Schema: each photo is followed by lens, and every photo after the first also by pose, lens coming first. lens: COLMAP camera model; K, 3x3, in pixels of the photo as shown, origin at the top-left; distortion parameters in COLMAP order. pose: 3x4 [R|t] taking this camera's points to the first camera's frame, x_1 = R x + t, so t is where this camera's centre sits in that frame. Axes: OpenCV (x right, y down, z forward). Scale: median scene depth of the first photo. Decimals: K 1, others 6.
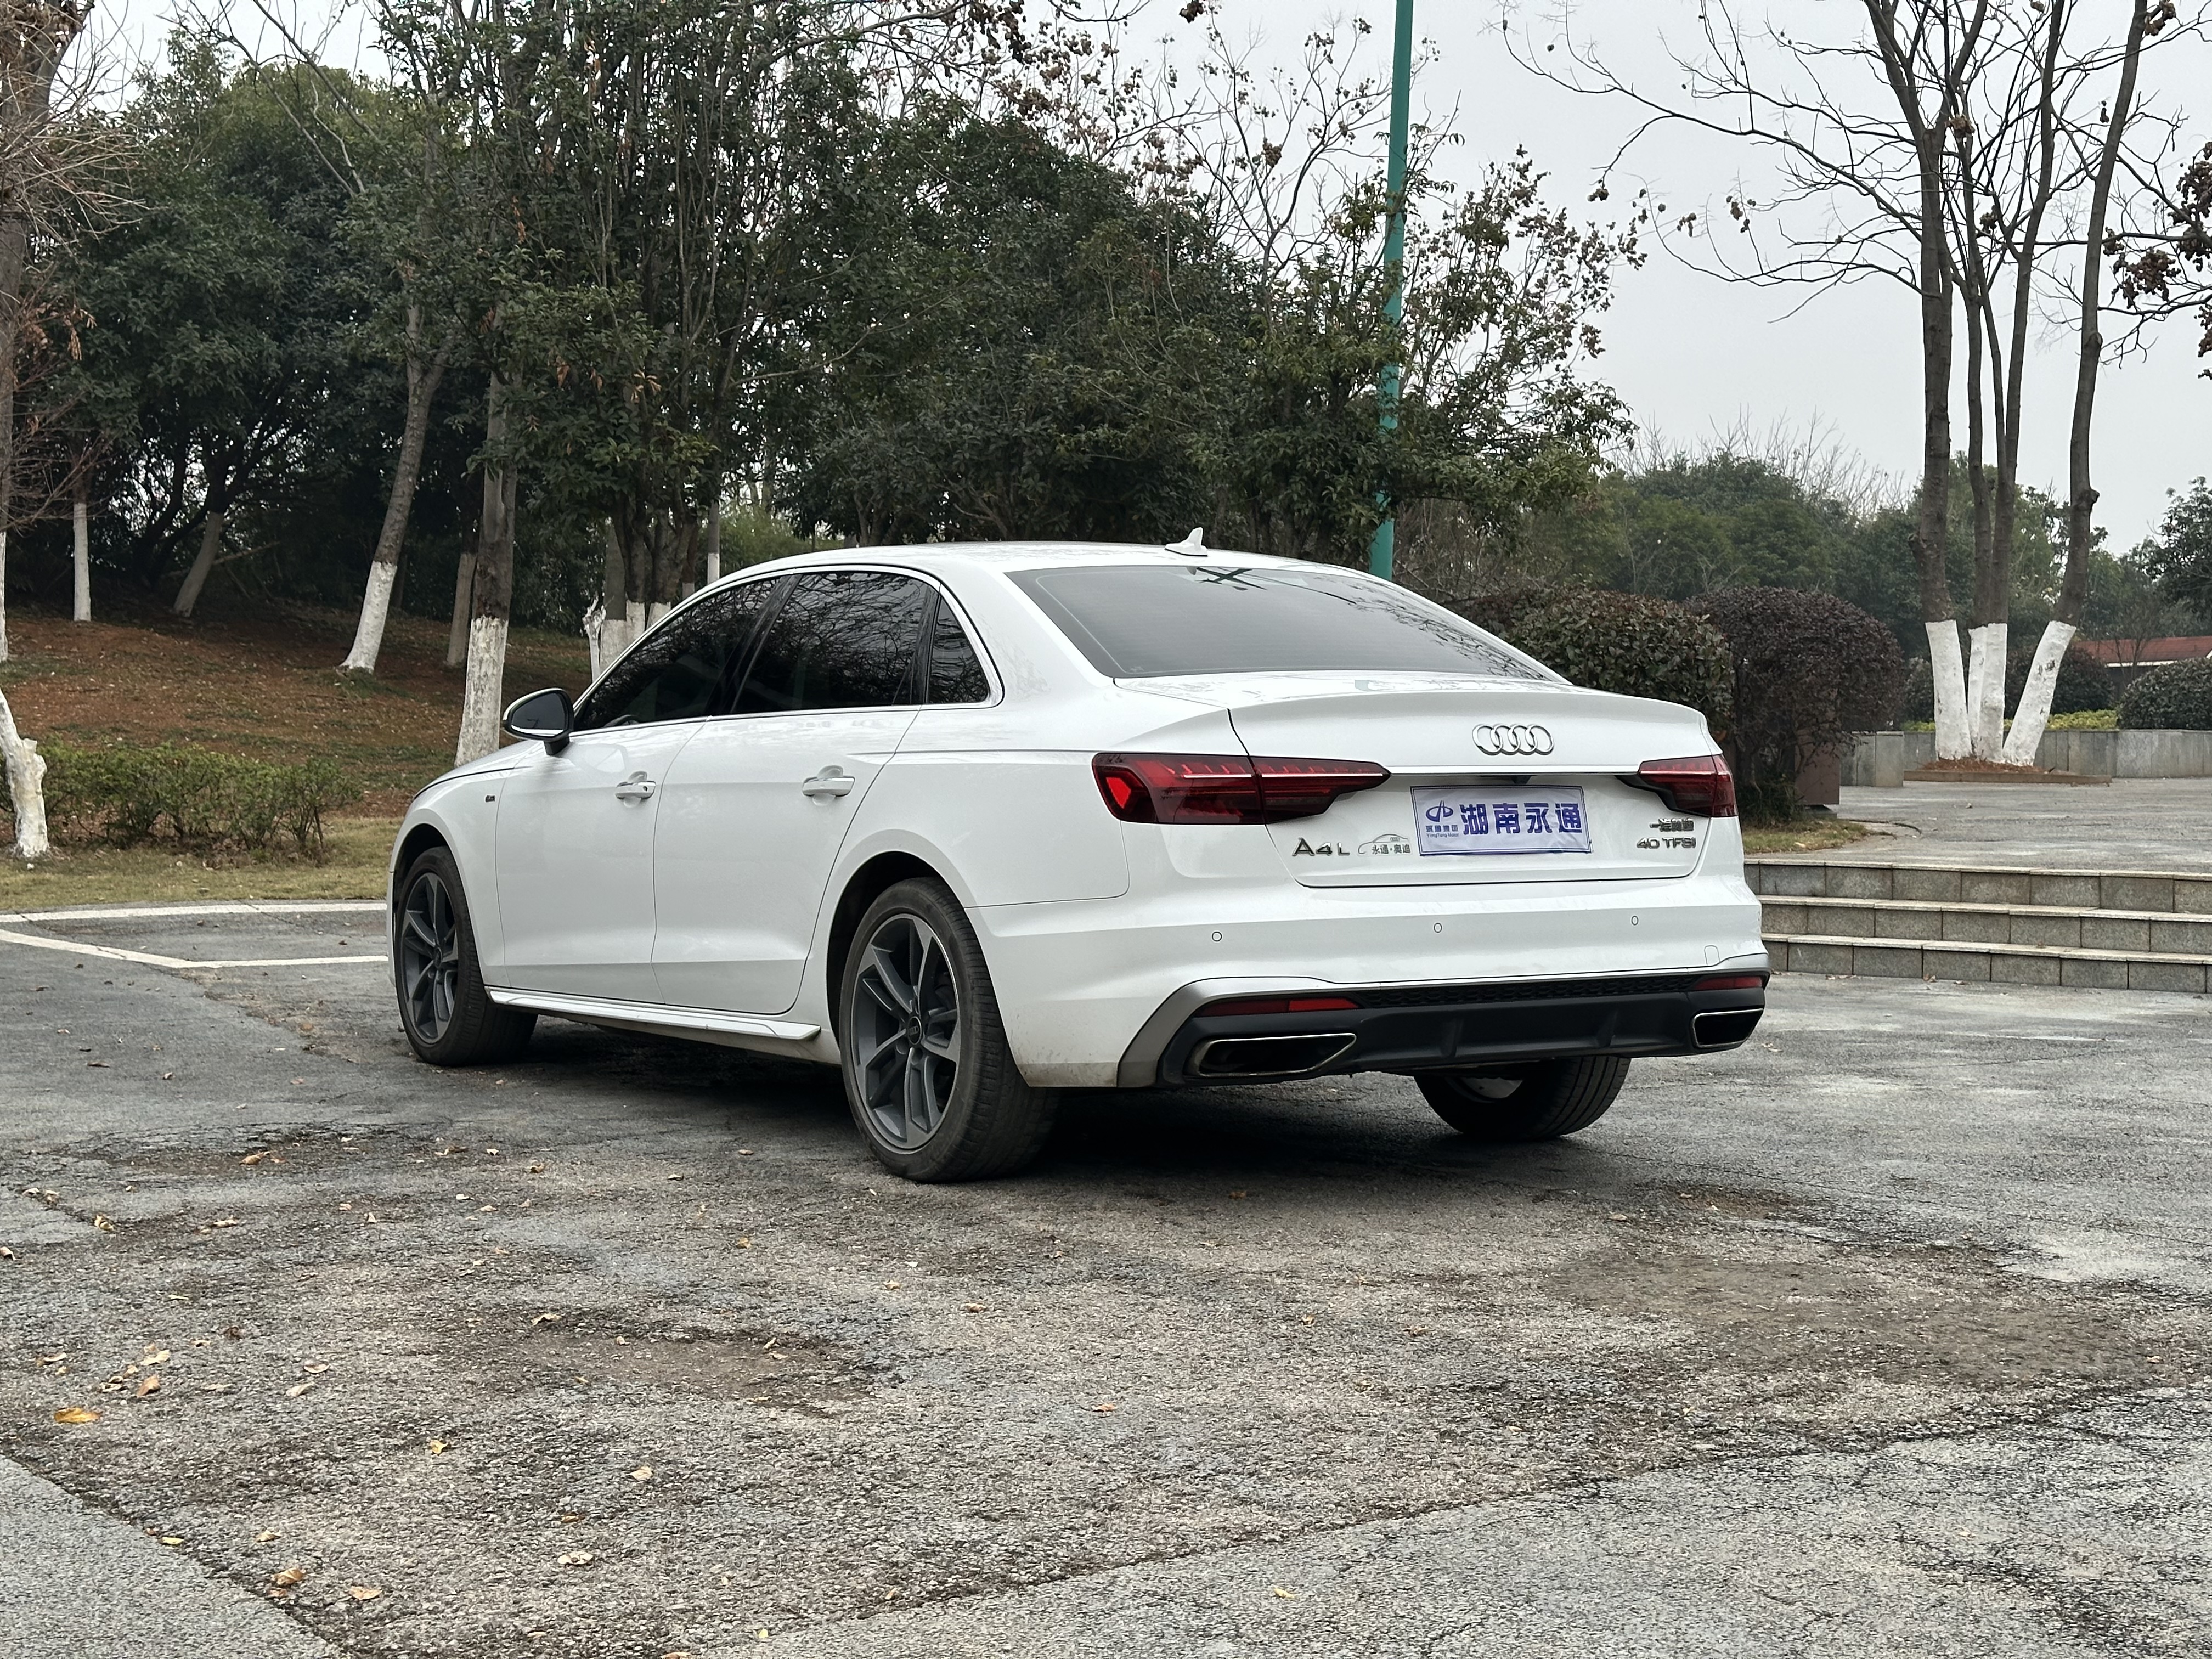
lens RADIAL K [[3047.5, 0, 1105.2], [0, 3047.5, 829.4], [0, 0, 1]] dist [0.117752, 0.000000]
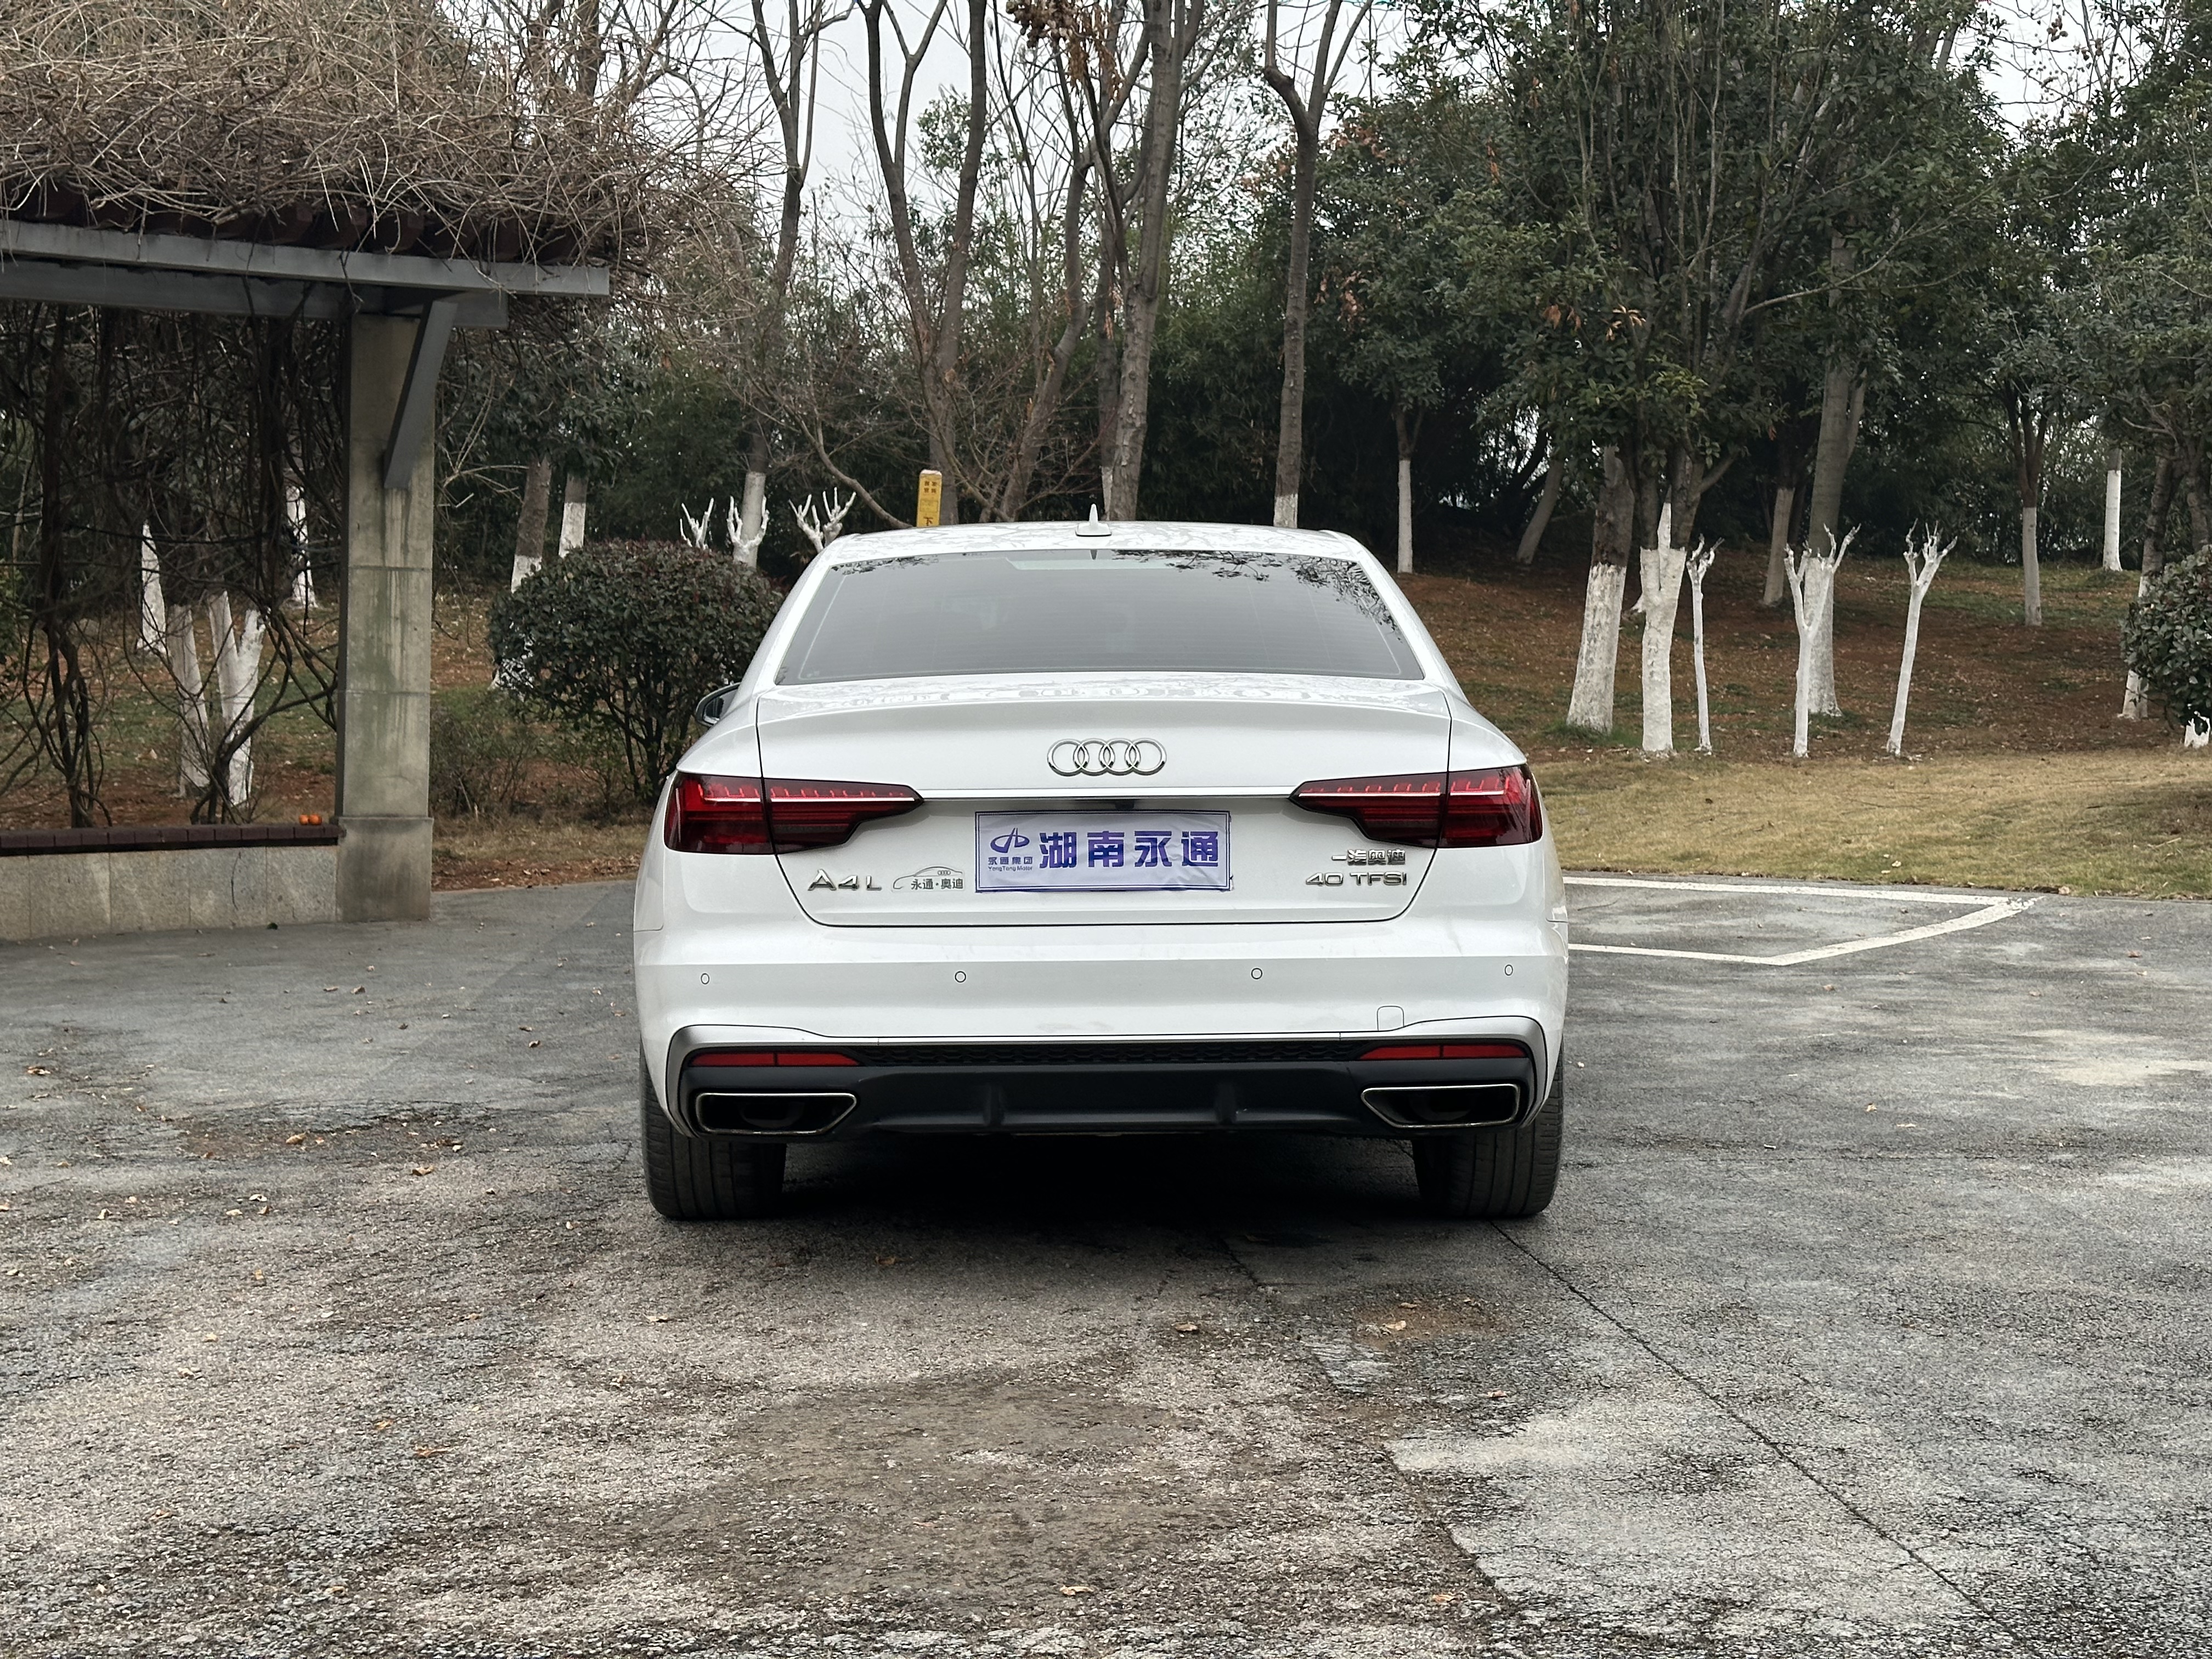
lens RADIAL K [[3047.5, 0, 1101.7], [0, 3047.5, 885.8], [0, 0, 1]] dist [0.117752, 0.000000]
pose [[0.860032, 0.026698, -0.509541, 0.199492], [-0.005106, 0.999030, 0.043727, -0.010823], [0.510215, -0.035005, 0.859334, 0.093897]]
